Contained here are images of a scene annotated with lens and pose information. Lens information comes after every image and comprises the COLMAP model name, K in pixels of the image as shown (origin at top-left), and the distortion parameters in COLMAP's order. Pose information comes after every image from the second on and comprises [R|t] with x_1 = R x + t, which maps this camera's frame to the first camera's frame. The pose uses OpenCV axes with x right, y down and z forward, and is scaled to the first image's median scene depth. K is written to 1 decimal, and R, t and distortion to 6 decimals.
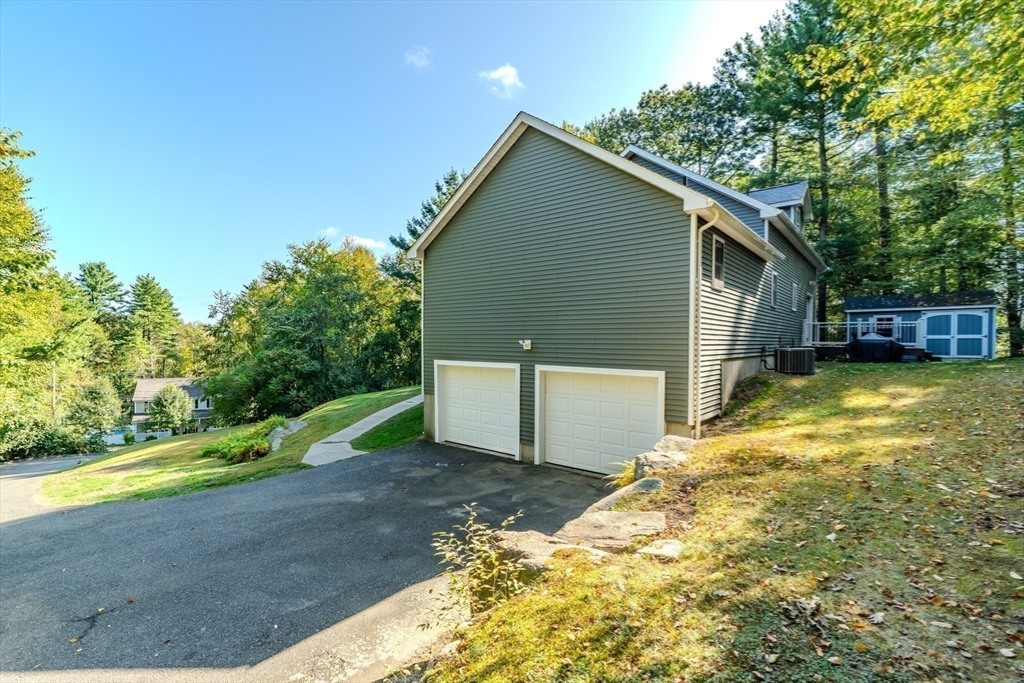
lens RADIAL K [[466.3, 0, 522.5], [0, 466.3, 346.4], [0, 0, 1]] dist [-0.001934, -0.000279]
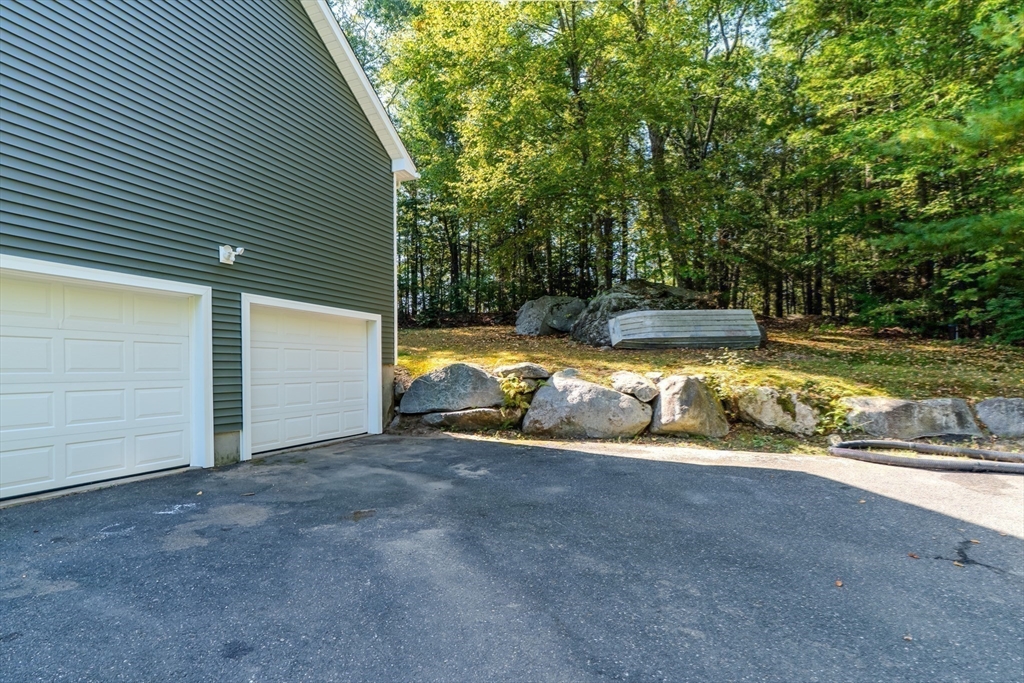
lens RADIAL K [[466.3, 0, 522.5], [0, 466.3, 346.4], [0, 0, 1]] dist [-0.001934, -0.000279]
pose [[-0.262639, 0.025889, 0.964547, -0.694392], [0.012332, 0.999648, -0.023473, 0.137221], [-0.964815, 0.005729, -0.262866, 0.883688]]
